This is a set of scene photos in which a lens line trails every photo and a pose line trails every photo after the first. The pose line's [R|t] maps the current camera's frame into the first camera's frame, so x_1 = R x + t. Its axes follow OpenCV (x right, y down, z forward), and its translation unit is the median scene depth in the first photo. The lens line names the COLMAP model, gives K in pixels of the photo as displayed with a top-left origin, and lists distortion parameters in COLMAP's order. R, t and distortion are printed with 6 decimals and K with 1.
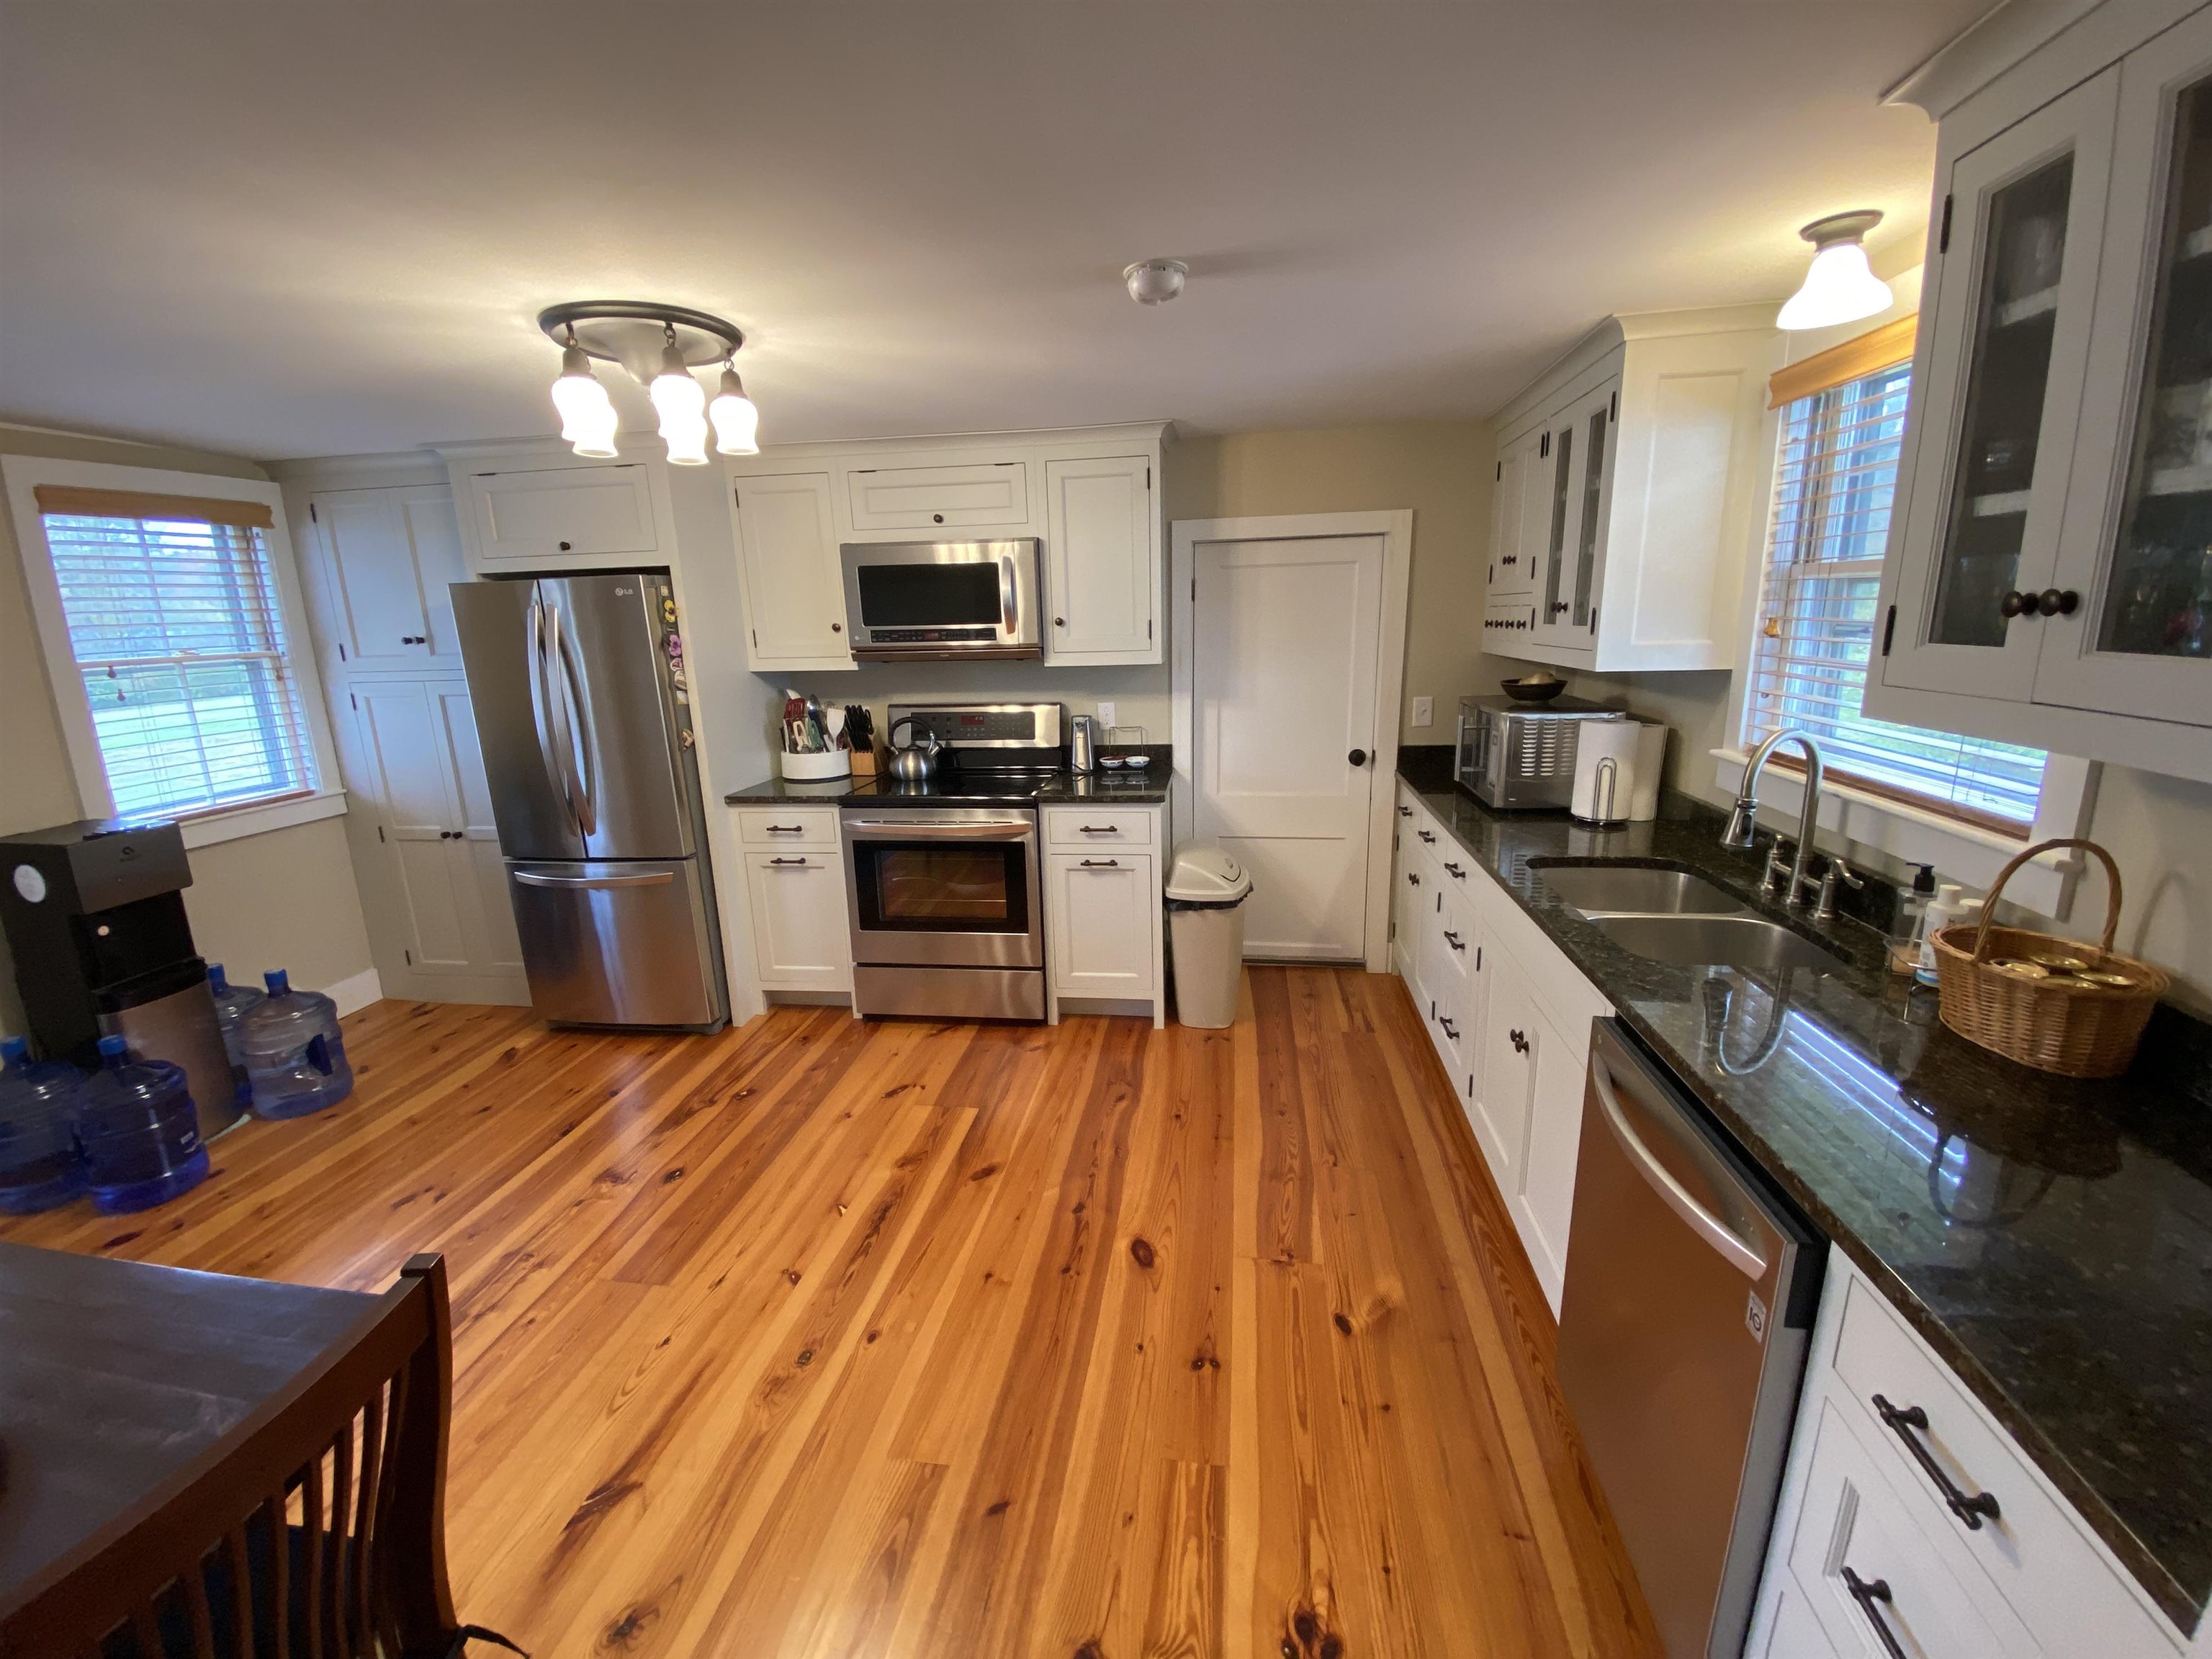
lens RADIAL K [[867.8, 0, 1106.0], [0, 867.8, 829.5], [0, 0, 1]] dist [0.015045, -0.015643]
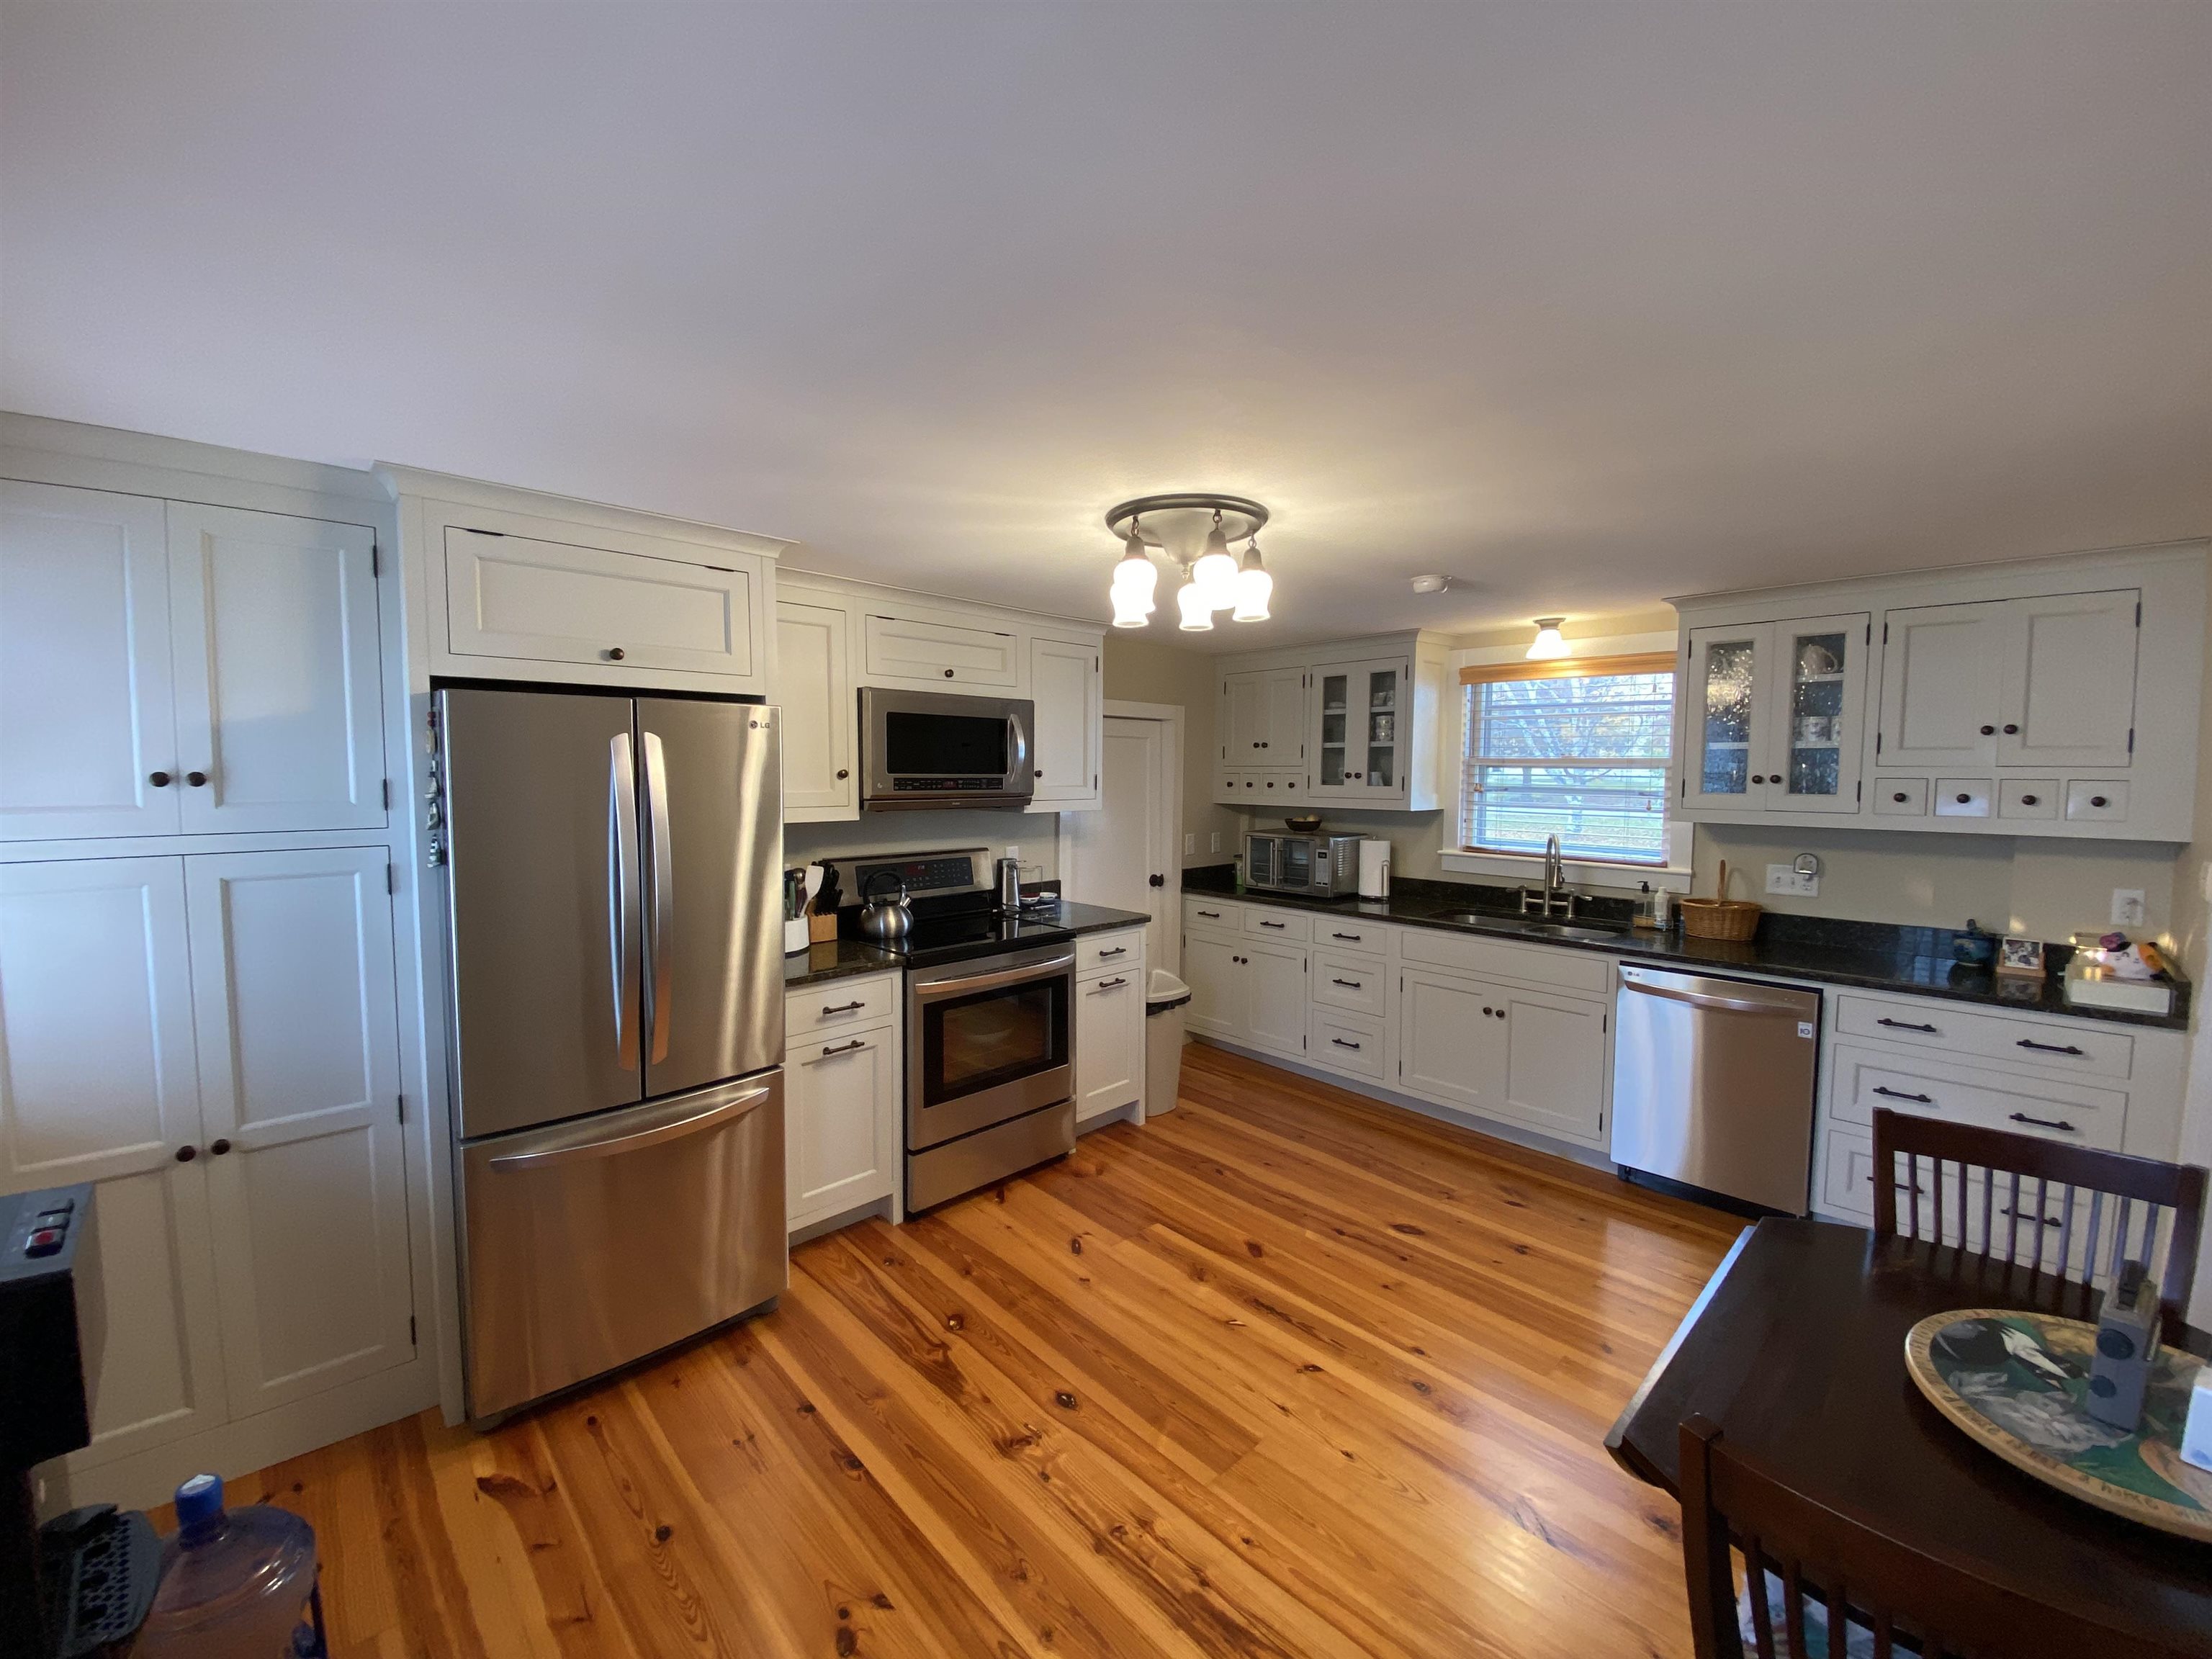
lens RADIAL K [[867.8, 0, 1106.0], [0, 867.8, 829.5], [0, 0, 1]] dist [0.015045, -0.015643]
pose [[0.631150, -0.025116, 0.775254, -0.868785], [0.161269, 0.981884, -0.099483, -0.046079], [-0.758711, 0.187813, 0.623766, 0.261374]]
